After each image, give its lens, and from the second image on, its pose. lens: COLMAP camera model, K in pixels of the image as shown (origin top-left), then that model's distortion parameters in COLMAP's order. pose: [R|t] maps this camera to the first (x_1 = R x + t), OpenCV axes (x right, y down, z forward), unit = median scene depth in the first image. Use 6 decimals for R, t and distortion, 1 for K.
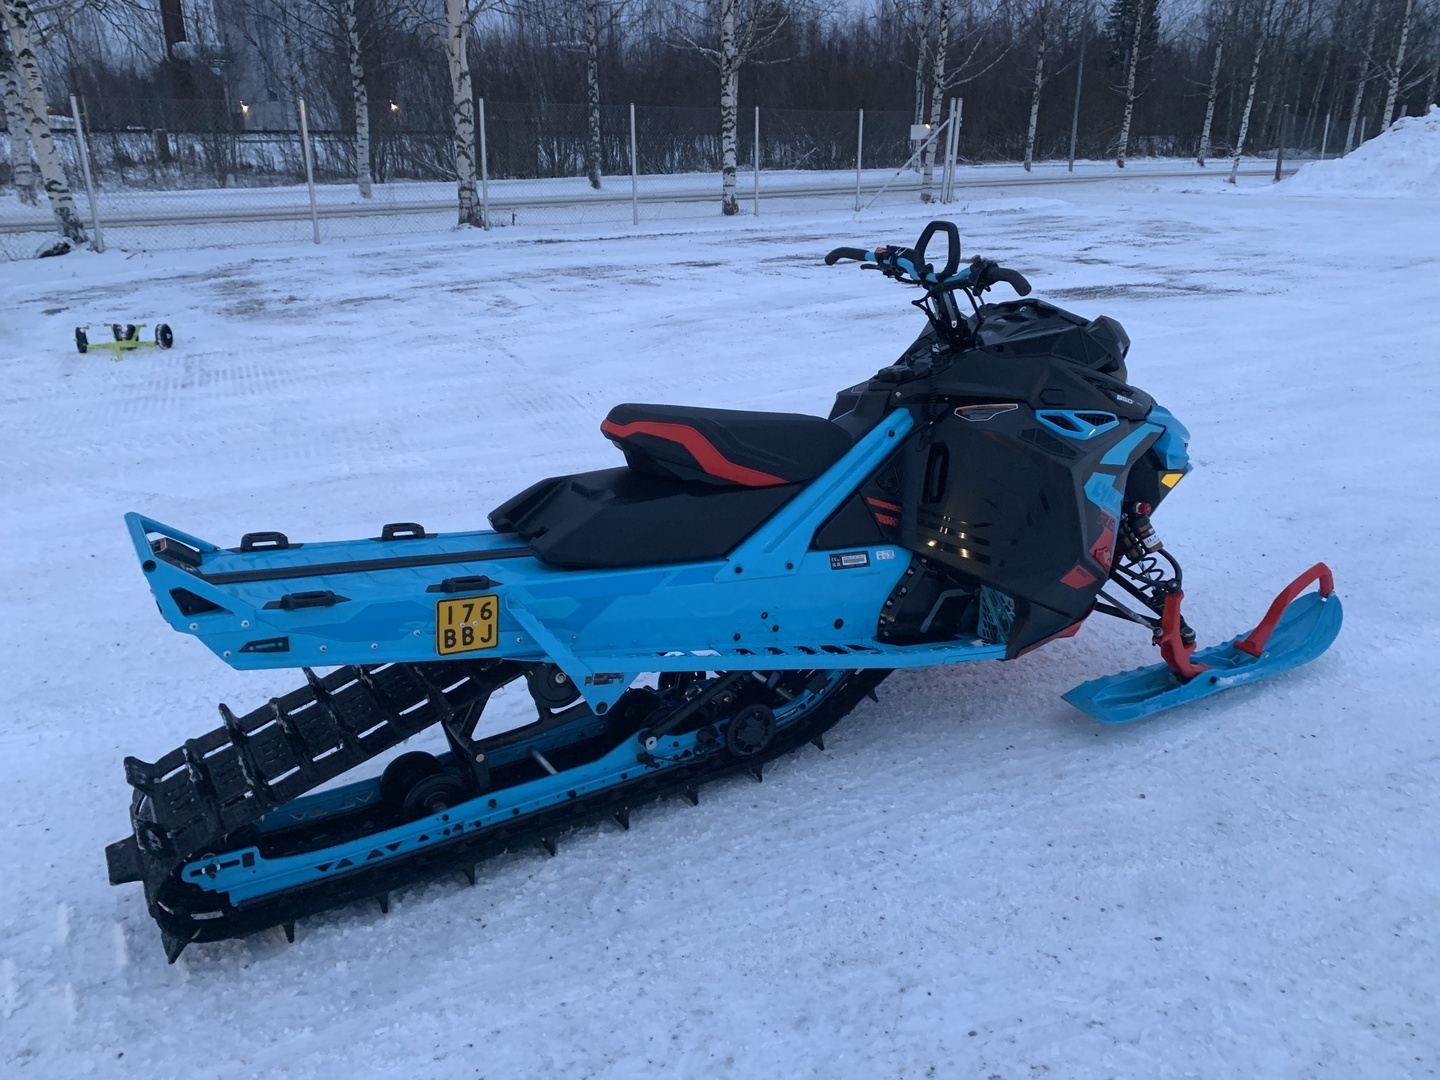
lens RADIAL K [[1123.6, 0, 708.1], [0, 1123.6, 545.9], [0, 0, 1]] dist [0.014171, -0.011519]
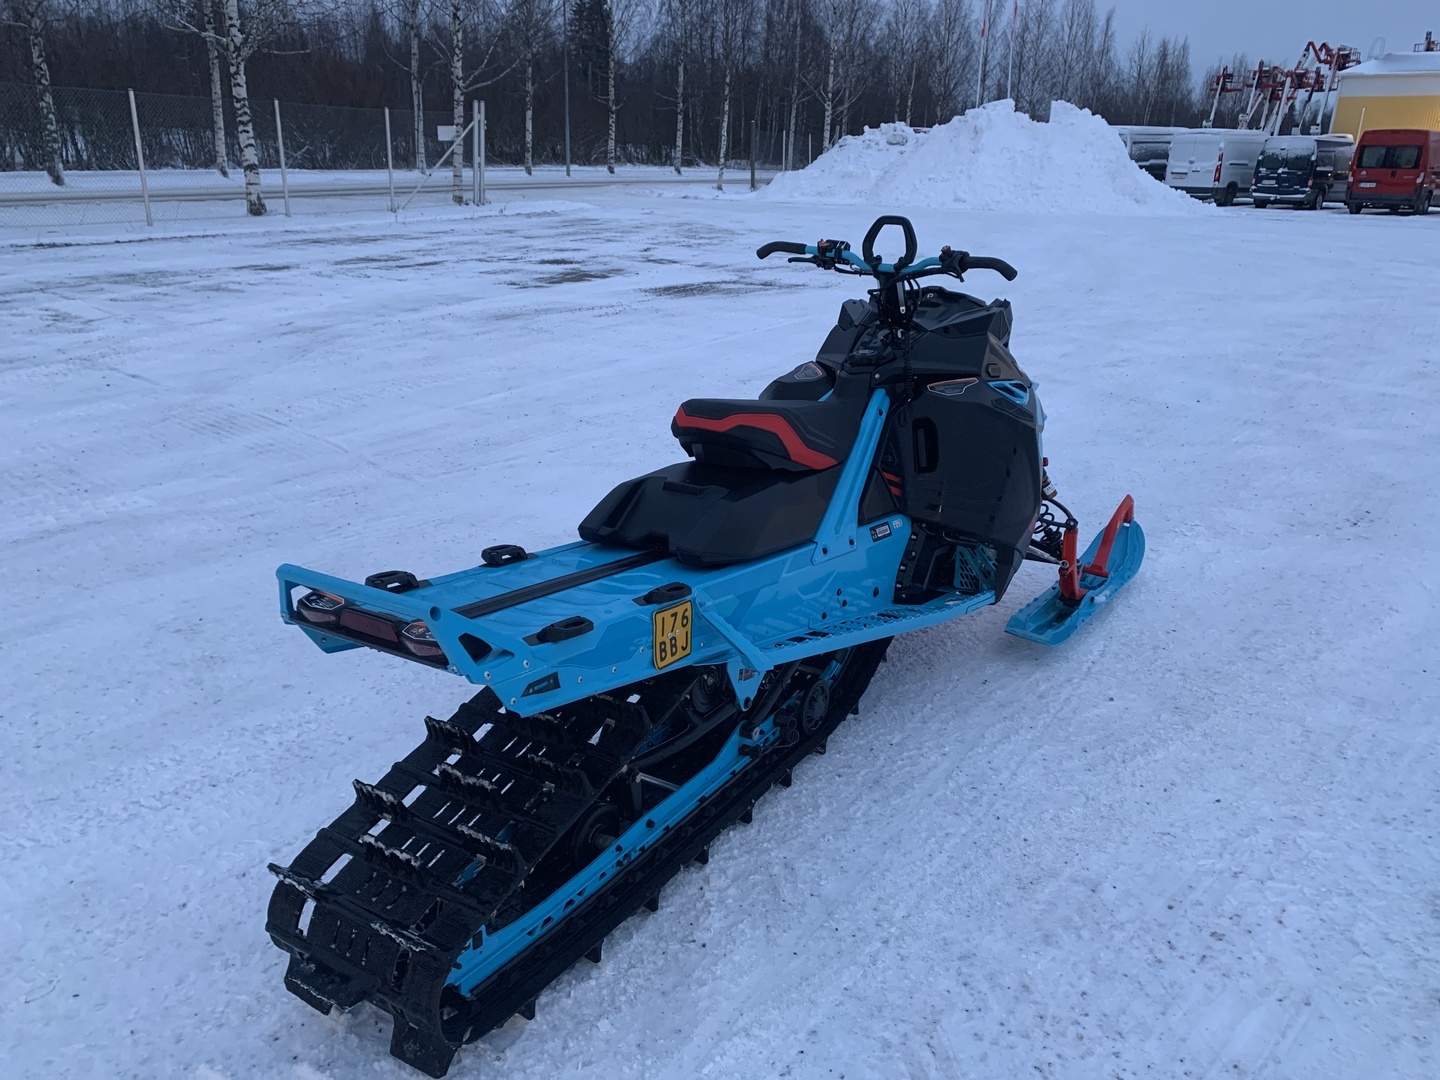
lens RADIAL K [[1123.6, 0, 708.1], [0, 1123.6, 545.9], [0, 0, 1]] dist [0.014171, -0.011519]
pose [[0.895333, -0.122318, 0.428273, -0.454043], [0.123491, 0.992027, 0.025165, -0.019692], [-0.427937, 0.030356, 0.903299, 0.095352]]
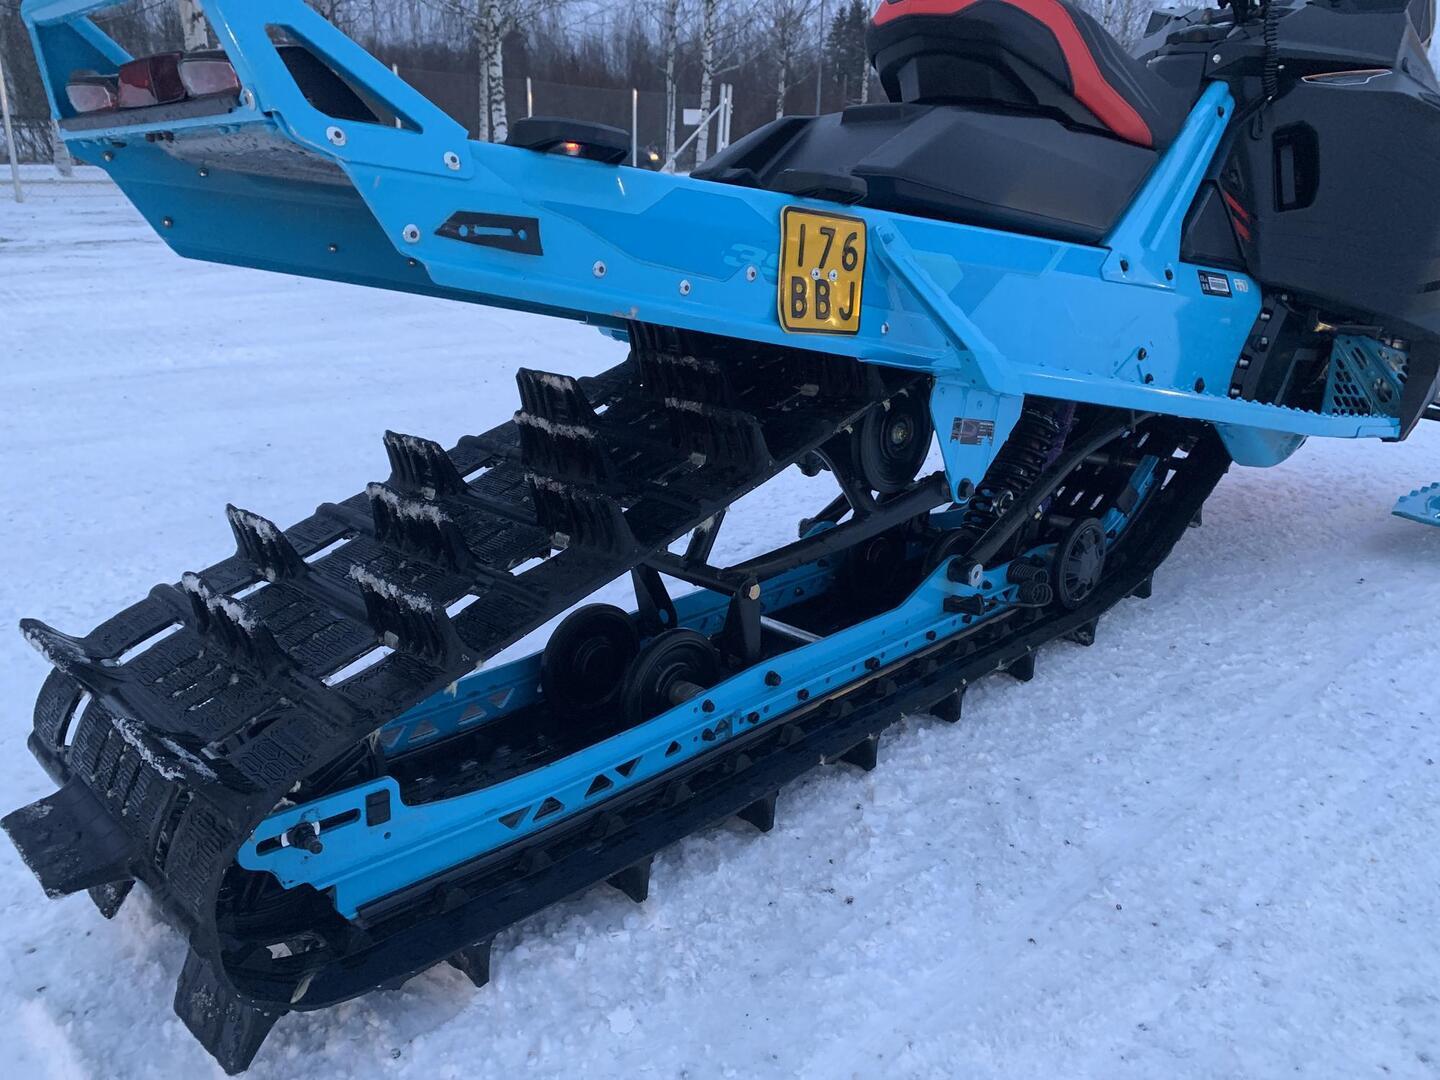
lens RADIAL K [[1101.0, 0, 701.4], [0, 1101.0, 554.7], [0, 0, 1]] dist [0.010792, -0.005024]
pose [[0.970865, -0.050939, 0.234151, -0.296298], [0.054972, 0.998430, -0.010724, 0.149362], [-0.233237, 0.023284, 0.972141, 0.430022]]
